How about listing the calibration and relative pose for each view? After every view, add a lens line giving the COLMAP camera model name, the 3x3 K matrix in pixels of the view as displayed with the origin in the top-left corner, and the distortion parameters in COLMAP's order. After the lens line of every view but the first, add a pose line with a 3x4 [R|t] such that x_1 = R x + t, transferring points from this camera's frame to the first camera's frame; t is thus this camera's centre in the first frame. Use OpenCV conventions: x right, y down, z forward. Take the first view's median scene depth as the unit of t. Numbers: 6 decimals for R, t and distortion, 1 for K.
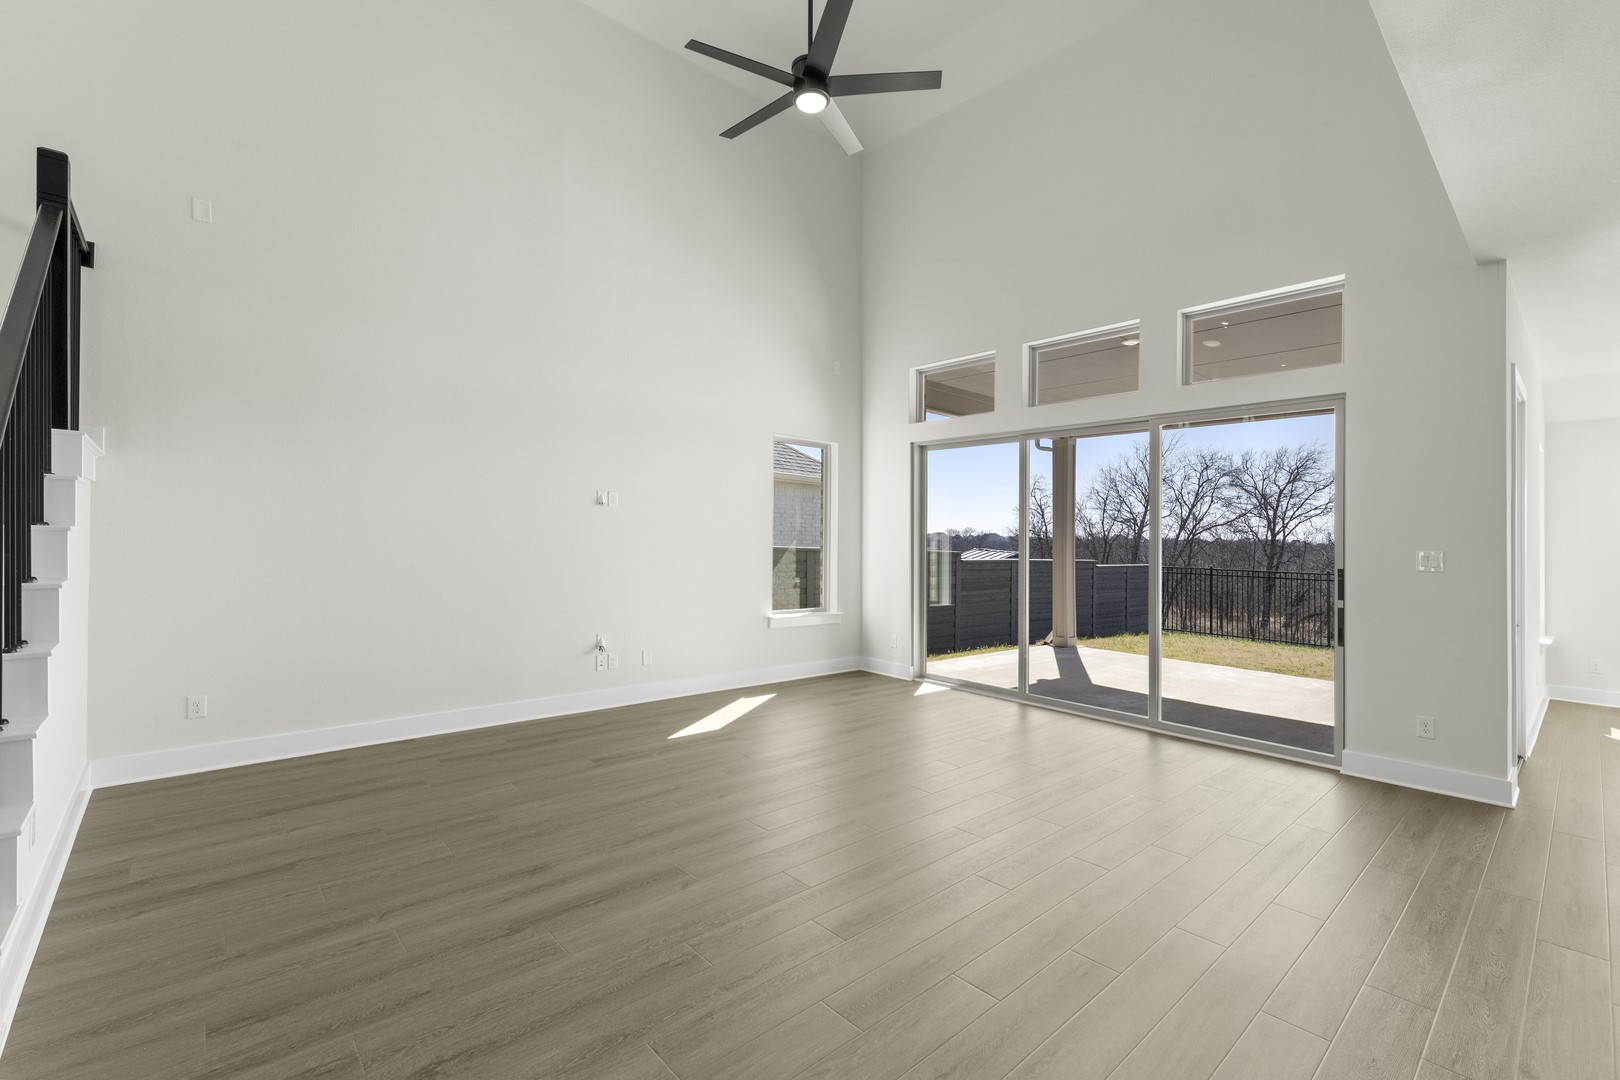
lens RADIAL K [[696.9, 0, 800.9], [0, 696.9, 544.2], [0, 0, 1]] dist [-0.003104, -0.000907]
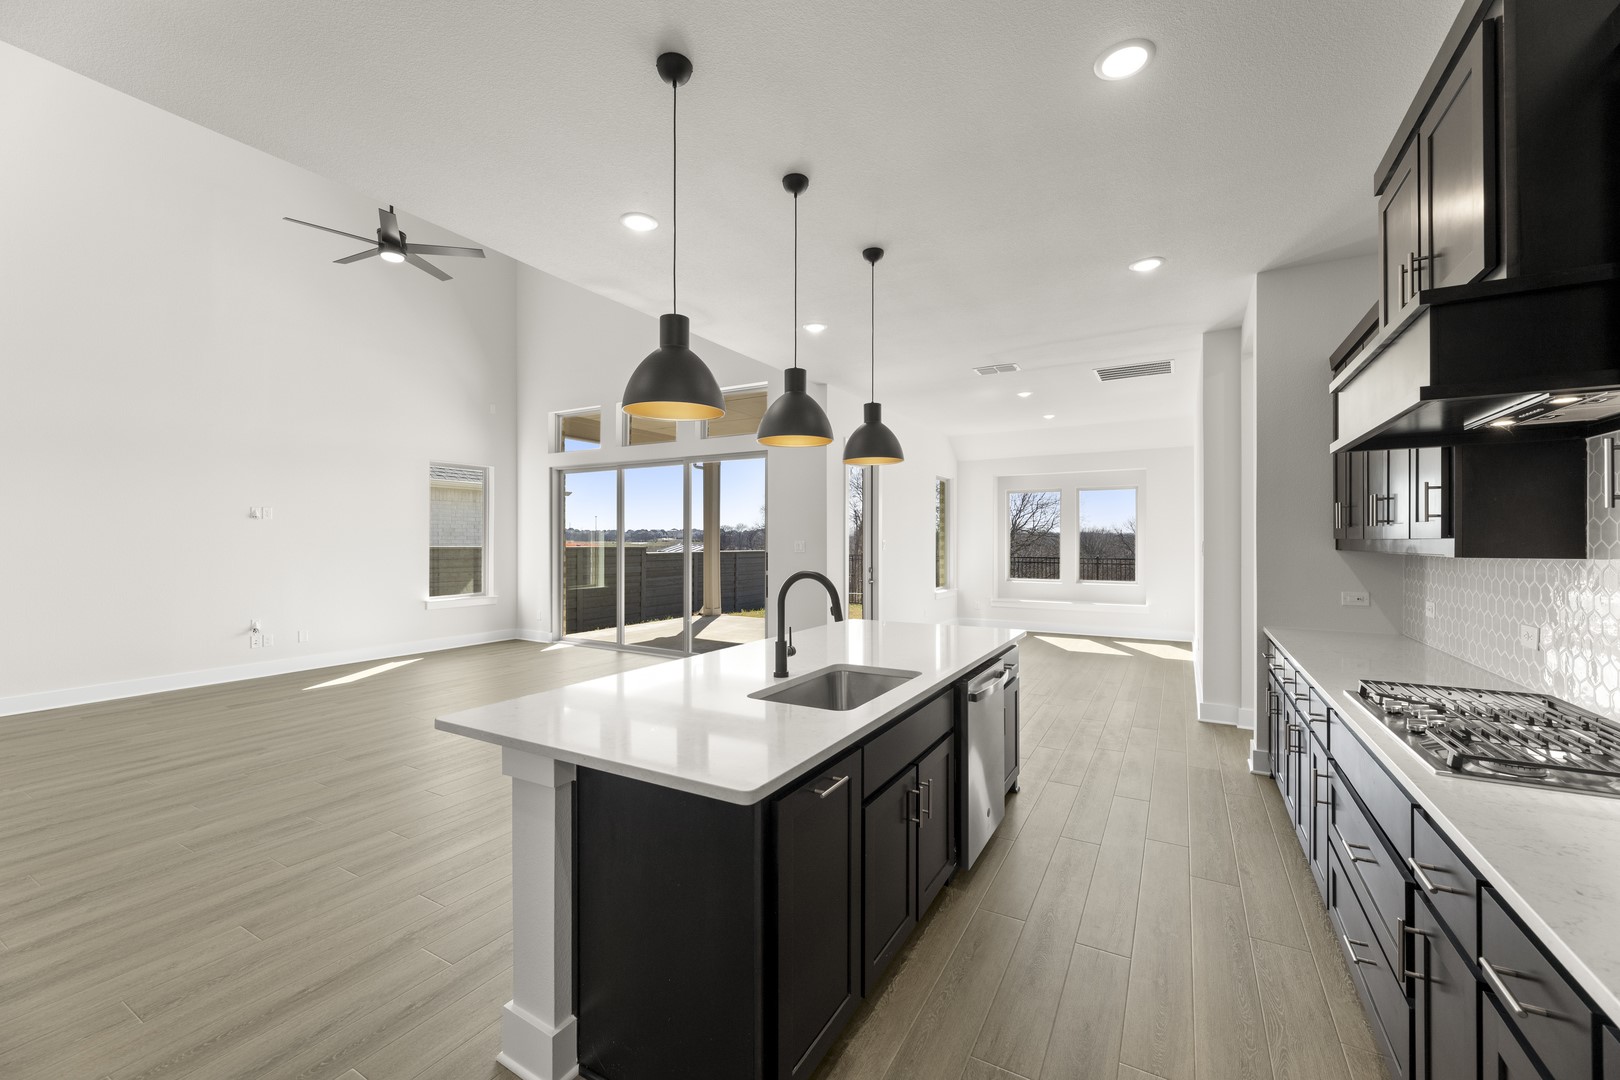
lens RADIAL K [[652.2, 0, 817.8], [0, 652.2, 531.6], [0, 0, 1]] dist [0.001462, 0.000499]
pose [[0.947081, -0.017398, 0.320524, 0.239537], [0.021246, 0.999738, -0.008511, 0.000330], [-0.320292, 0.014871, 0.947202, -0.362549]]
